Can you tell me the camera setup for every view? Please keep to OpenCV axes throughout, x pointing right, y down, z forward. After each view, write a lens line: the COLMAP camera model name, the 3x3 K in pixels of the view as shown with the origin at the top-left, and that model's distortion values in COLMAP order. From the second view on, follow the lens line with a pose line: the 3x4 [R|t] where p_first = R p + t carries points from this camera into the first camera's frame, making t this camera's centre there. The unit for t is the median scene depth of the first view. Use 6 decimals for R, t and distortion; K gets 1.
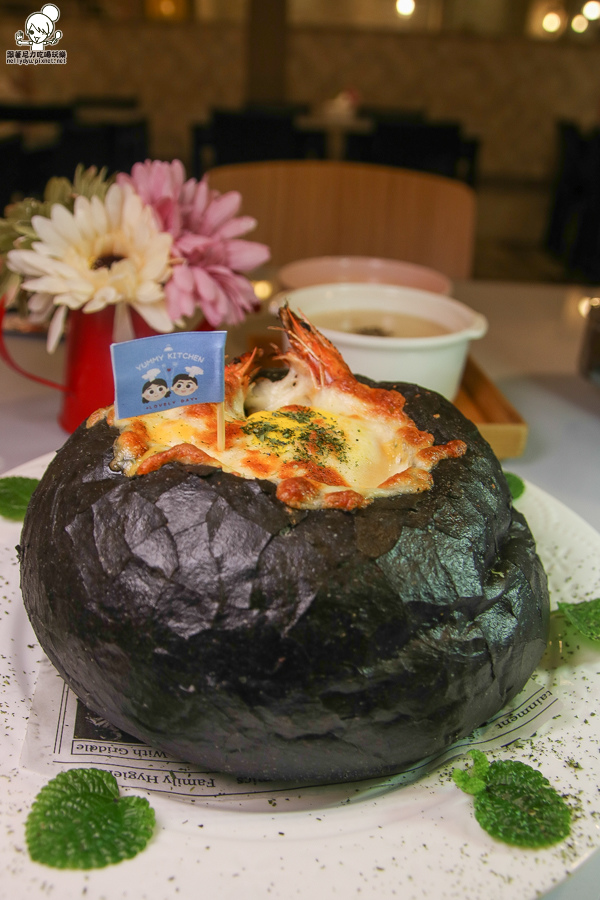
lens RADIAL K [[807.6, 0, 300.0], [0, 807.6, 450.0], [0, 0, 1]] dist [-0.213837, 0.167033]
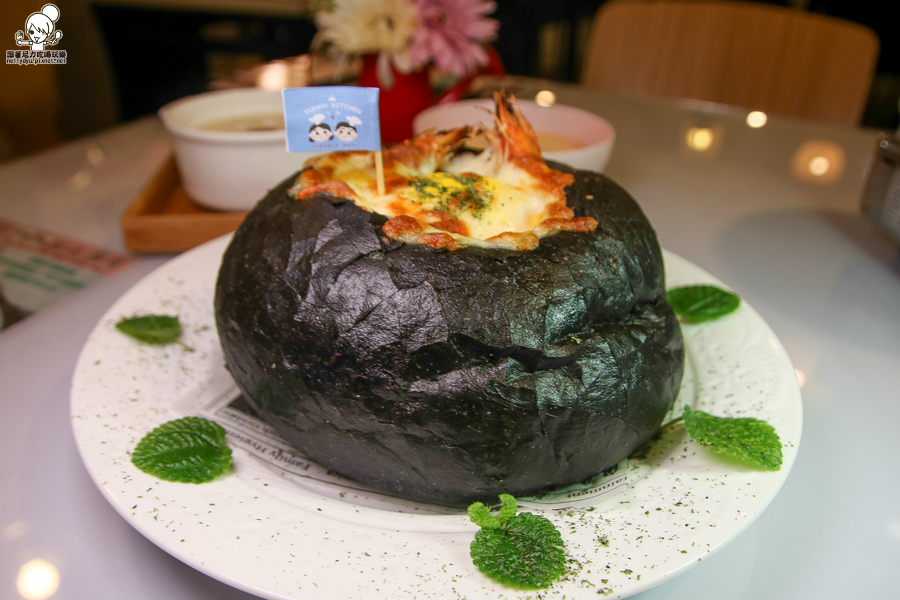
lens RADIAL K [[807.6, 0, 450.0], [0, 807.6, 300.0], [0, 0, 1]] dist [-0.213837, 0.167033]
pose [[0.900063, 0.173990, -0.399518, 0.524480], [-0.174041, 0.984063, 0.036466, 0.097865], [0.399495, 0.036711, 0.916000, -0.024659]]
